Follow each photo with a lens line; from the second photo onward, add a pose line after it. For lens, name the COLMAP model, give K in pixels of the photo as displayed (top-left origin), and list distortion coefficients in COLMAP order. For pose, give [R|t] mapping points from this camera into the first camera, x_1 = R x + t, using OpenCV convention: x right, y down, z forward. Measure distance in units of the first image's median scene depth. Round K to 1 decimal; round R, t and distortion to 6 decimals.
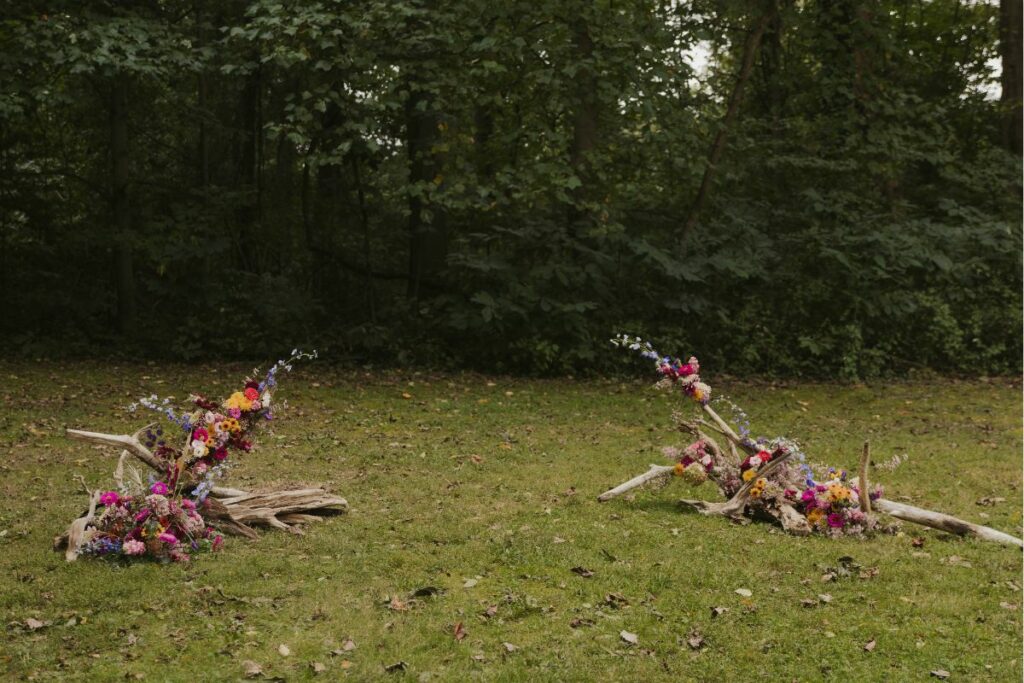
lens RADIAL K [[1731.1, 0, 512.1], [0, 1731.1, 340.6], [0, 0, 1]] dist [-0.039072, 0.000000]
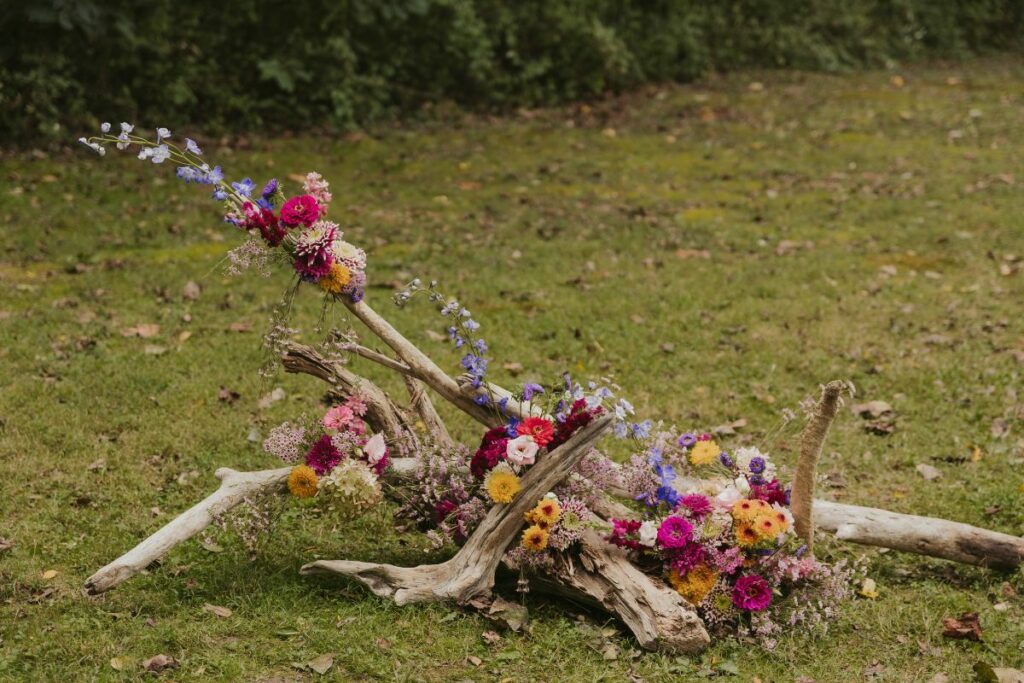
lens RADIAL K [[1731.1, 0, 512.2], [0, 1731.1, 341.1], [0, 0, 1]] dist [-0.039072, 0.000000]
pose [[0.912175, -0.105800, 0.395908, -0.006441], [0.035186, 0.982751, 0.181555, -0.020720], [-0.408287, -0.151680, 0.900164, 0.649789]]
